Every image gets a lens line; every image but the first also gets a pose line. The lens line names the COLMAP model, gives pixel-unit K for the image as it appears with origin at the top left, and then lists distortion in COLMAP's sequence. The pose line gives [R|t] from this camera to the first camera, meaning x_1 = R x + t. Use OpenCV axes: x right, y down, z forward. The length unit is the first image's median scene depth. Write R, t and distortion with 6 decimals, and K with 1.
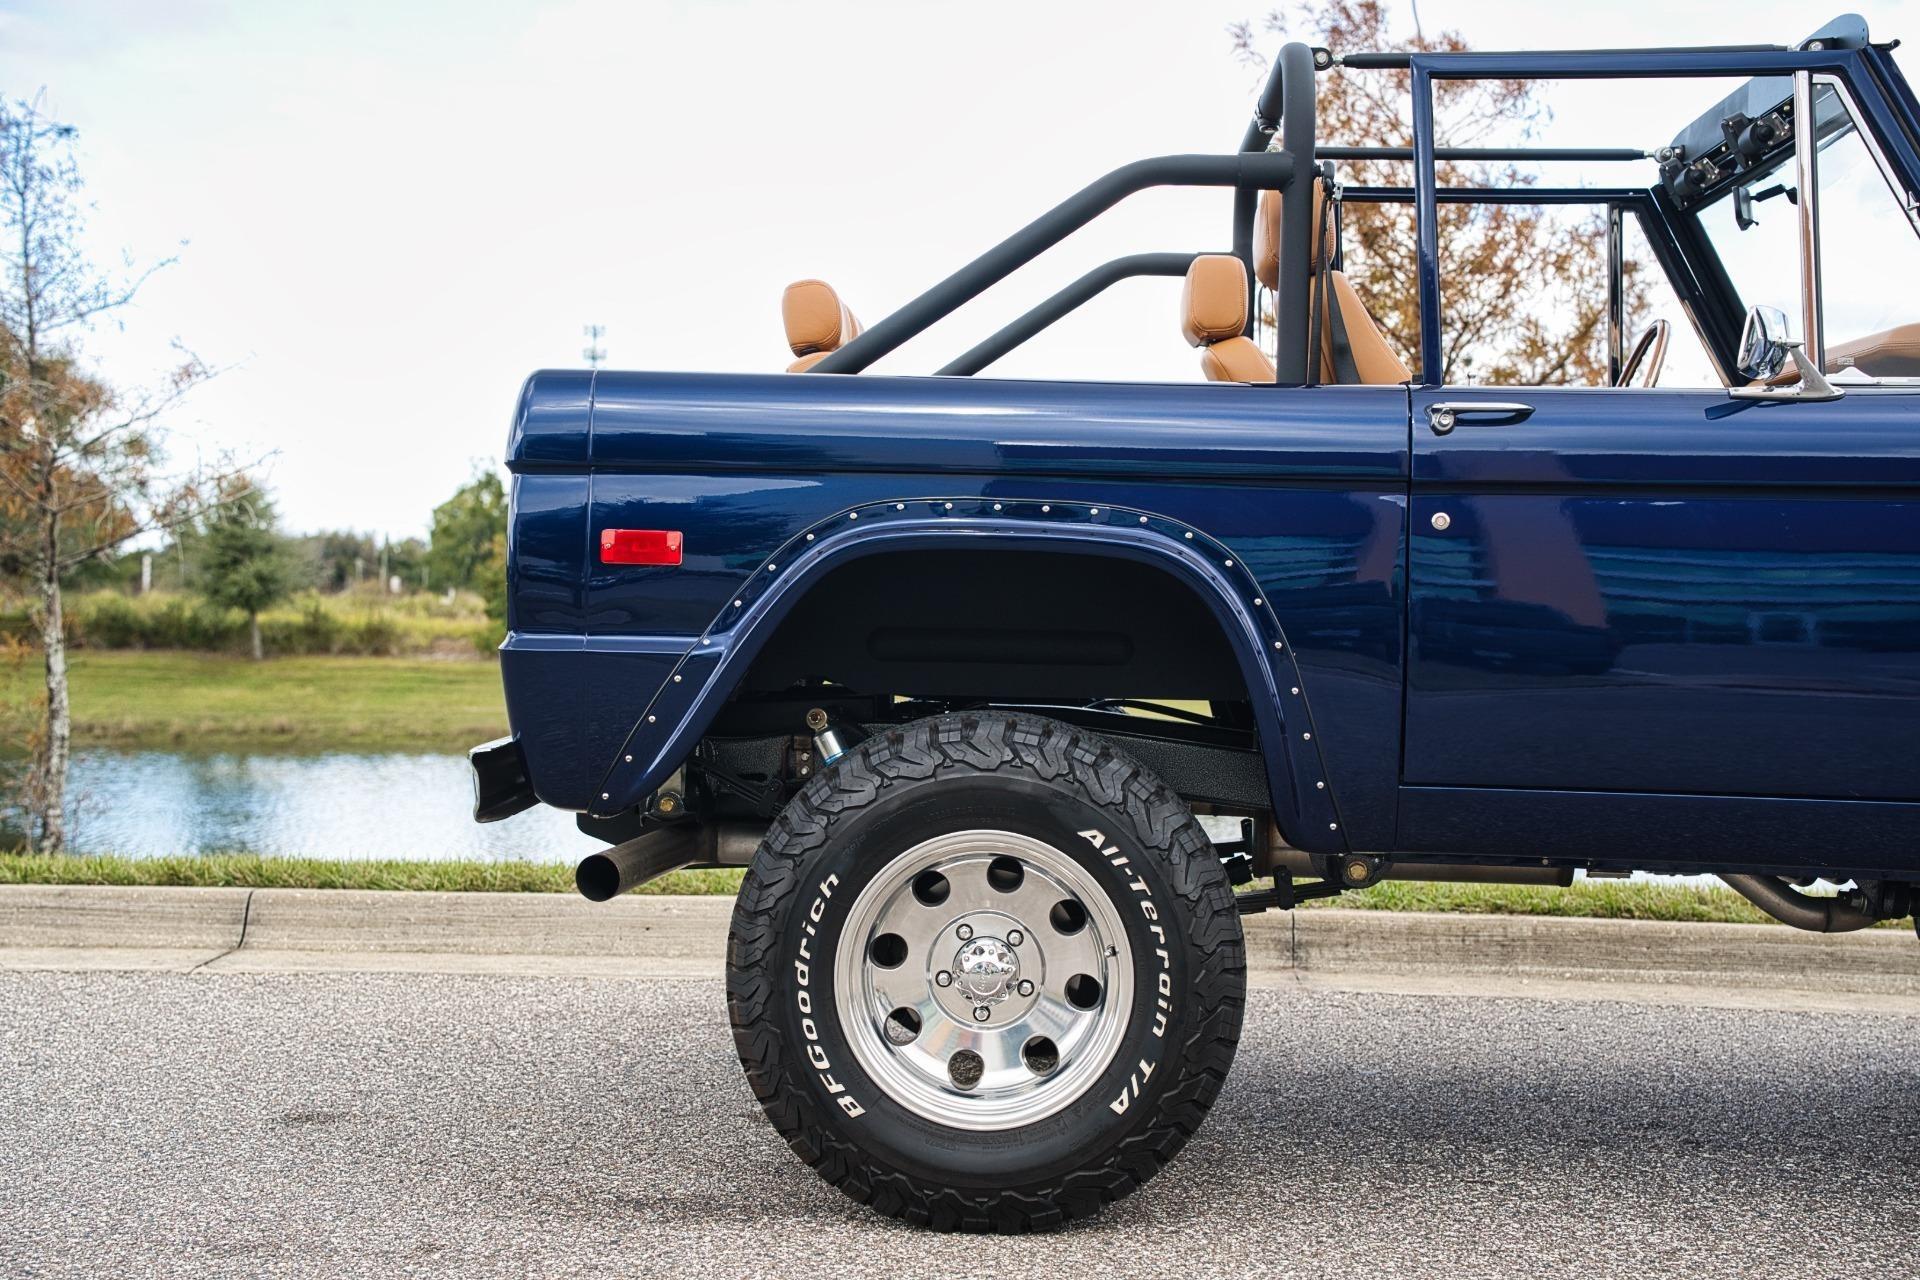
lens RADIAL K [[2682.9, 0, 960.0], [0, 2682.9, 640.0], [0, 0, 1]] dist [0.137522, 0.551922]
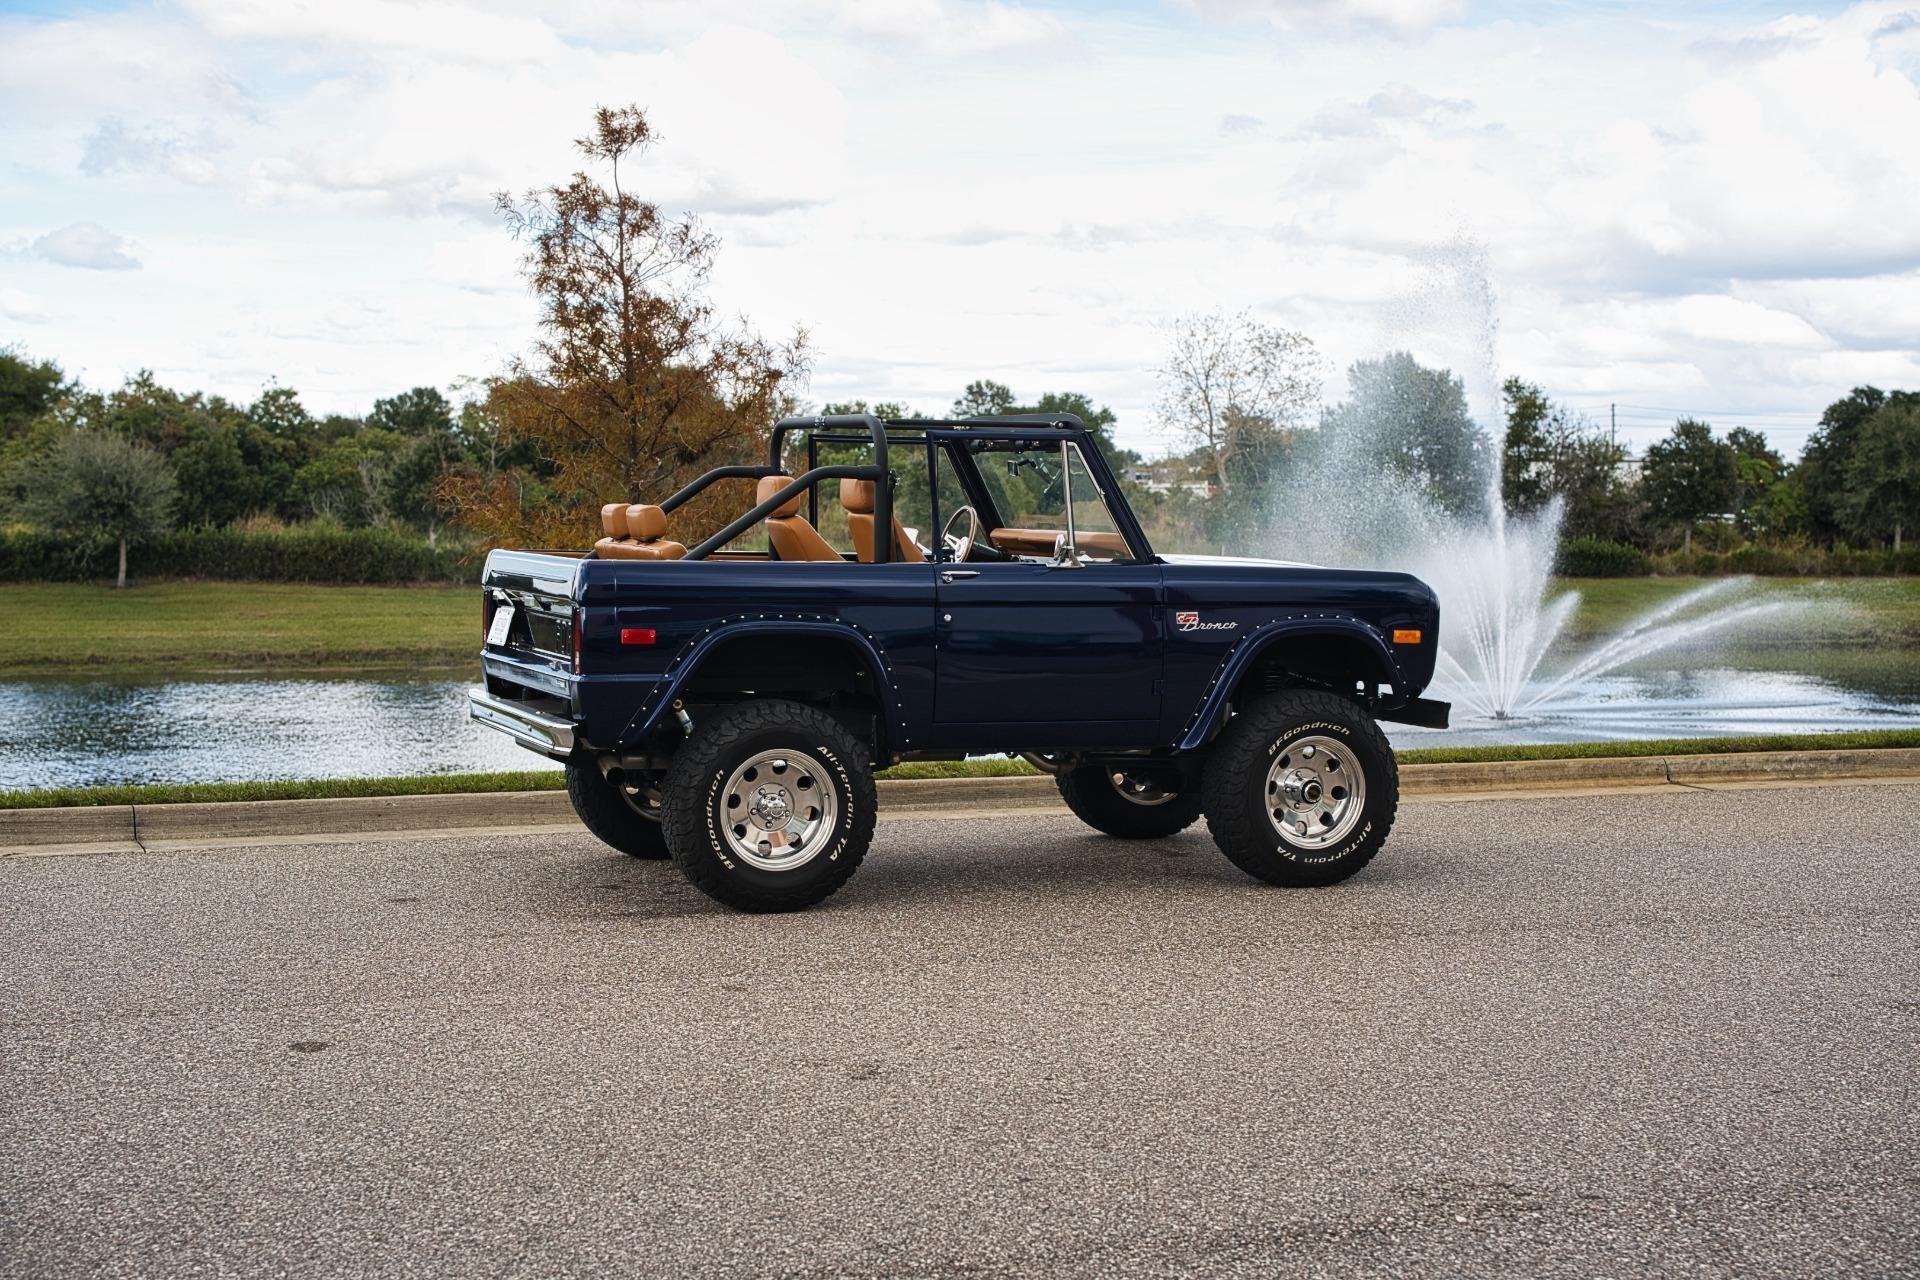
lens RADIAL K [[2682.9, 0, 960.0], [0, 2682.9, 640.0], [0, 0, 1]] dist [0.137522, 0.551922]
pose [[0.910648, -0.028784, 0.412180, -0.498402], [0.013201, 0.999088, 0.040604, -0.073827], [-0.412973, -0.031534, 0.910197, -0.758844]]
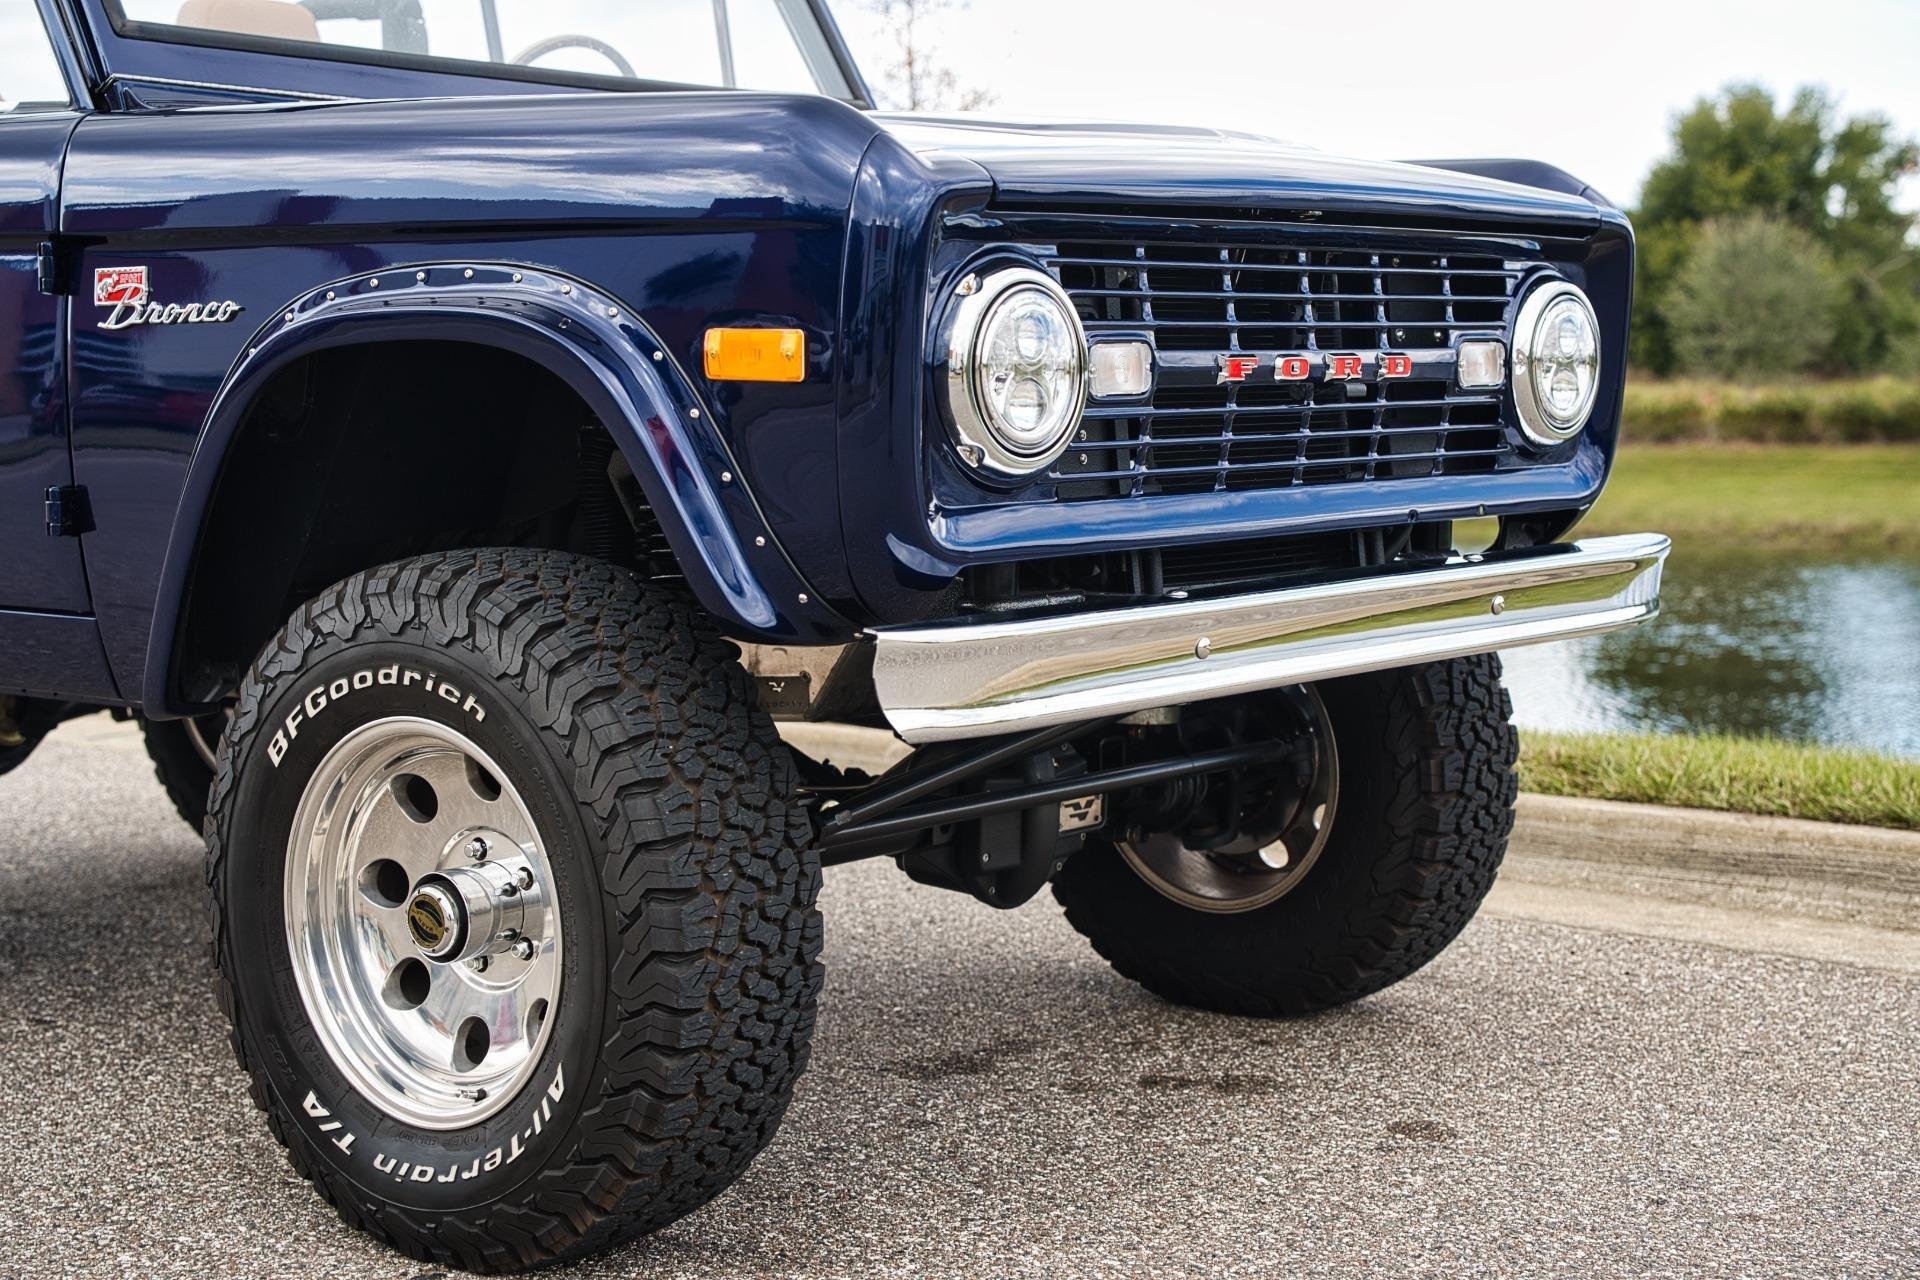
lens RADIAL K [[2916.3, 0, 961.9], [0, 2916.3, 640.3], [0, 0, 1]] dist [0.168134, 0.840670]
pose [[0.802724, 0.031108, -0.595539, 0.677319], [0.010078, 0.997788, 0.065703, 0.006271], [0.596265, -0.058743, 0.800635, 0.254157]]
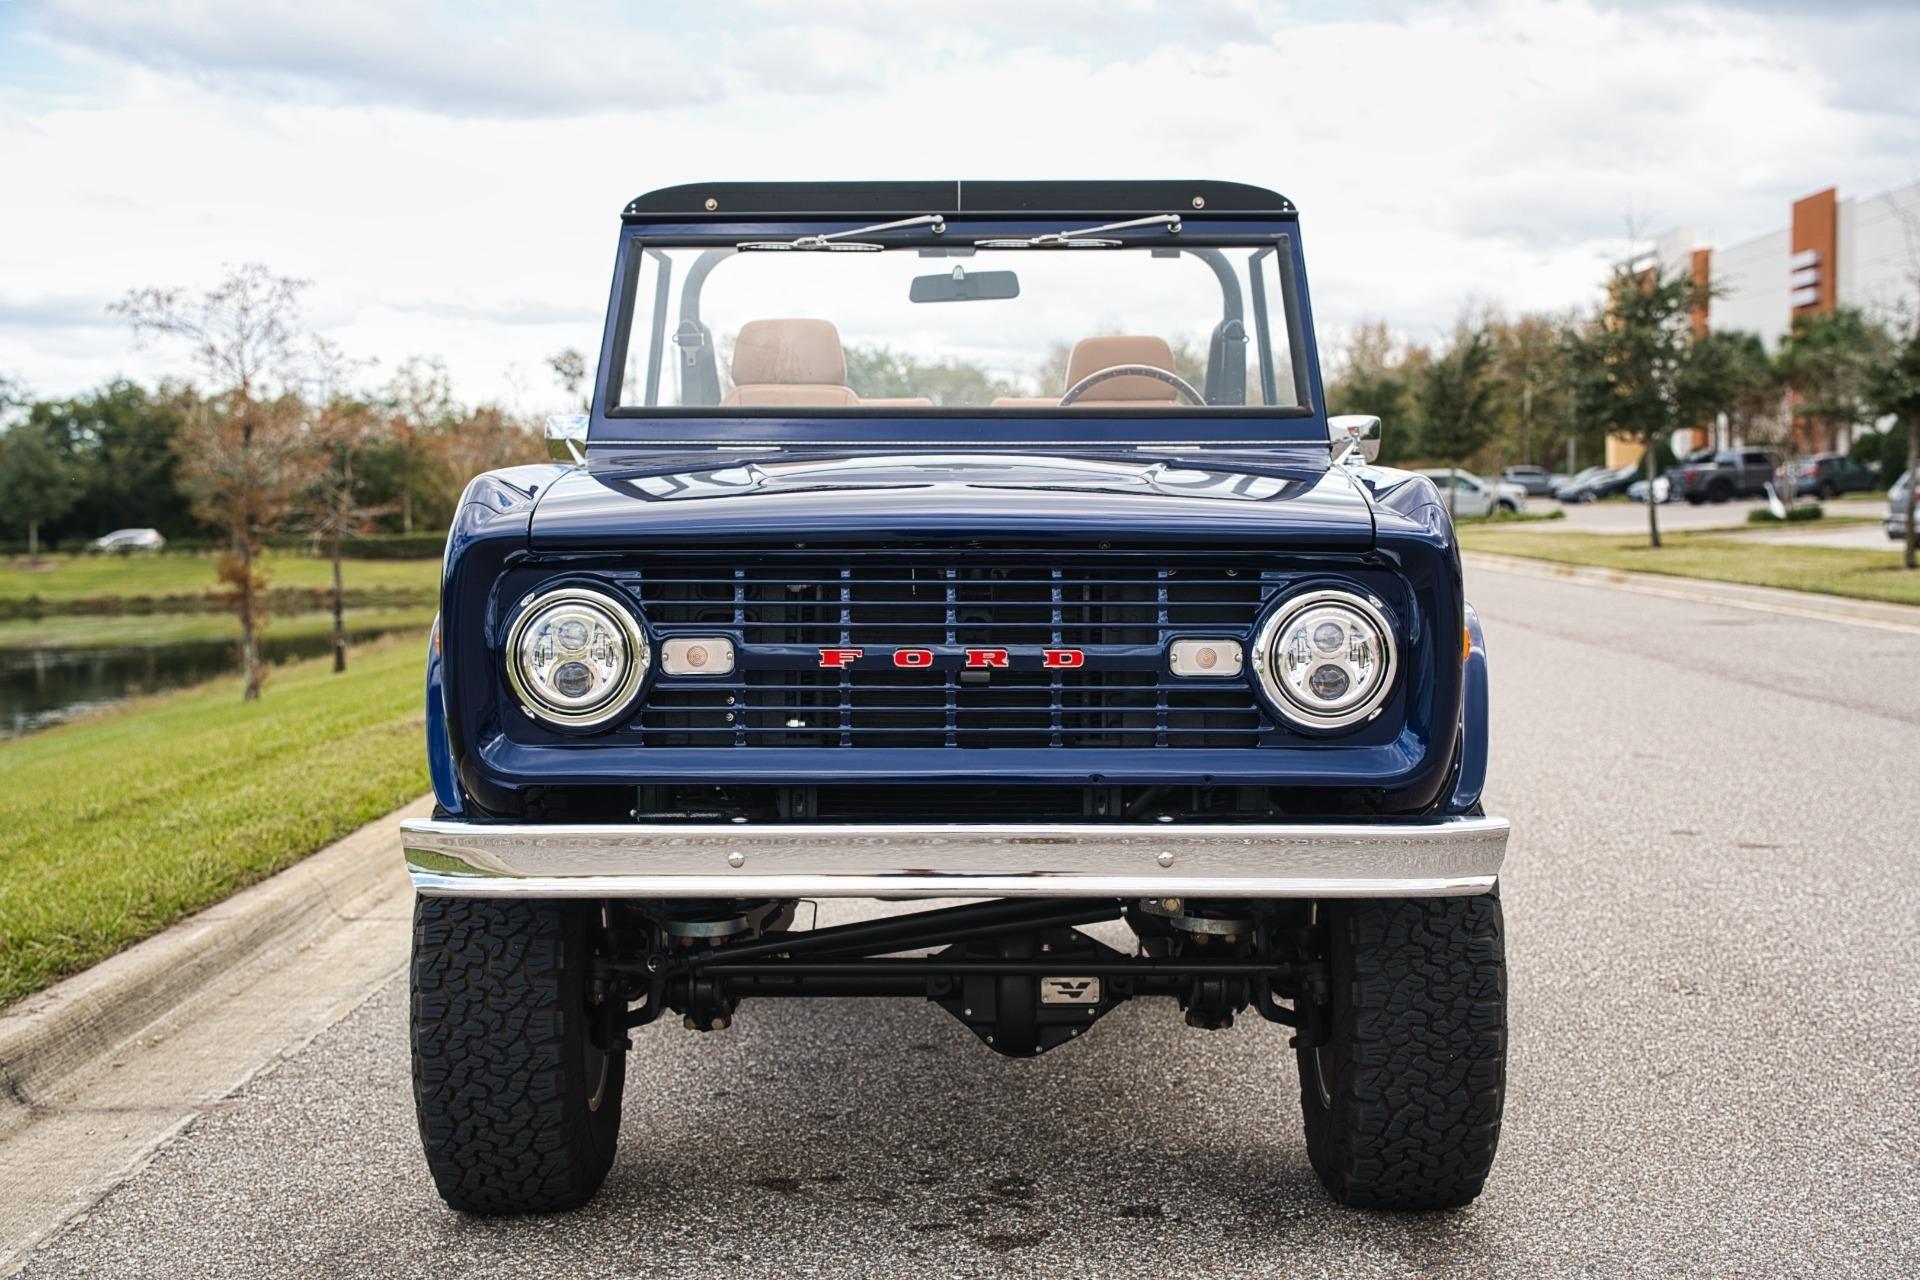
lens RADIAL K [[2739.8, 0, 962.2], [0, 2739.8, 638.5], [0, 0, 1]] dist [0.130616, 0.668348]
pose [[0.037100, -0.003655, -0.999305, 1.036211], [-0.023144, 0.999722, -0.004516, -0.008436], [0.999043, 0.023296, 0.037006, 0.676796]]
